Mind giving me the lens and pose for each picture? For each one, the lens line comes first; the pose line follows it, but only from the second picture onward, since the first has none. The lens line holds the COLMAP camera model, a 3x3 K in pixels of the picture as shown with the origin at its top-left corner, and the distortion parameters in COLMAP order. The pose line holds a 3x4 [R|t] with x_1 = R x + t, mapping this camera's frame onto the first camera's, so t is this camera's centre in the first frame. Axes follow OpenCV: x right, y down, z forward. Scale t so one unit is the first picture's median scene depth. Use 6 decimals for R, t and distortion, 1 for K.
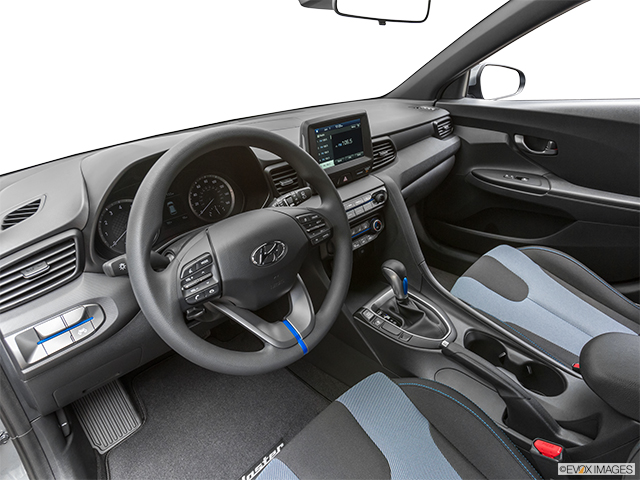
lens RADIAL K [[374.5, 0, 320.0], [0, 374.5, 240.0], [0, 0, 1]] dist [-0.009064, 0.001302]
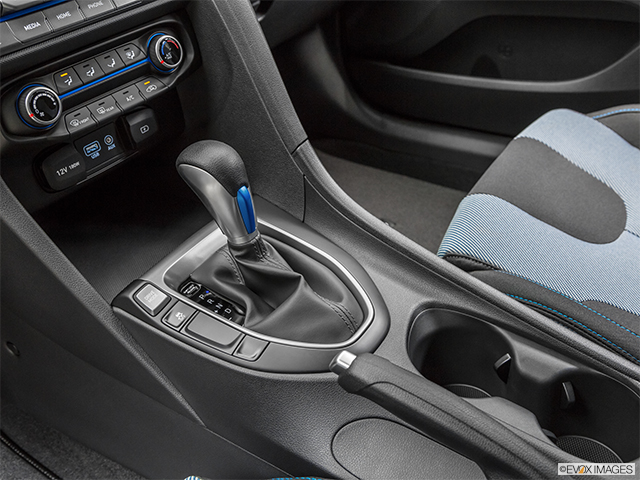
lens RADIAL K [[665.5, 0, 320.0], [0, 665.5, 240.0], [0, 0, 1]] dist [0.032001, 0.000223]
pose [[0.983260, -0.102617, 0.150564, 0.205733], [0.079081, 0.984785, 0.154743, 0.059383], [-0.164152, -0.140246, 0.976414, 0.363960]]
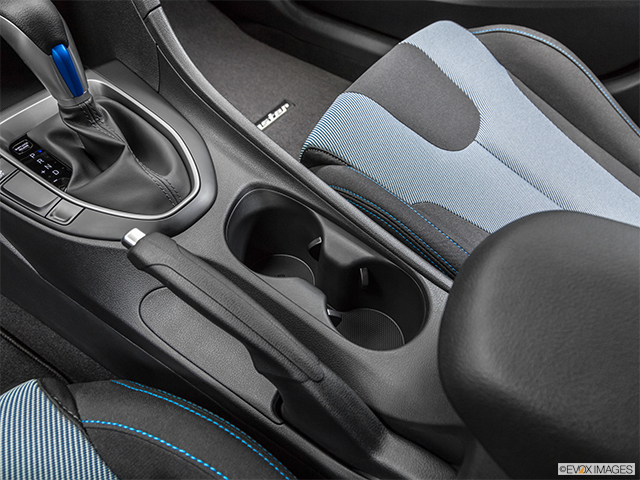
lens RADIAL K [[474.0, 0, 320.0], [0, 474.0, 240.0], [0, 0, 1]] dist [-0.000368, 0.000882]
pose [[0.977547, -0.047629, 0.205262, 0.375218], [-0.040209, 0.914055, 0.403592, 0.081172], [-0.206843, -0.402784, 0.891617, 0.503335]]
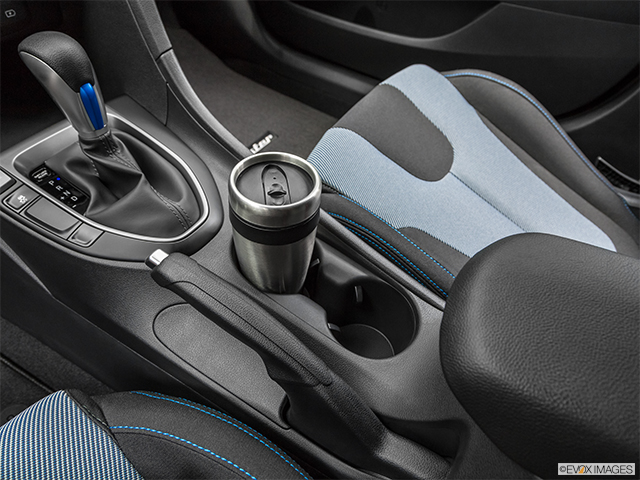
lens RADIAL K [[472.7, 0, 320.0], [0, 472.7, 240.0], [0, 0, 1]] dist [0.003331, 0.006625]
pose [[0.960515, -0.035435, 0.275963, 0.326581], [-0.065357, 0.935367, 0.347587, 0.068234], [-0.270443, -0.351899, 0.896118, 0.462682]]
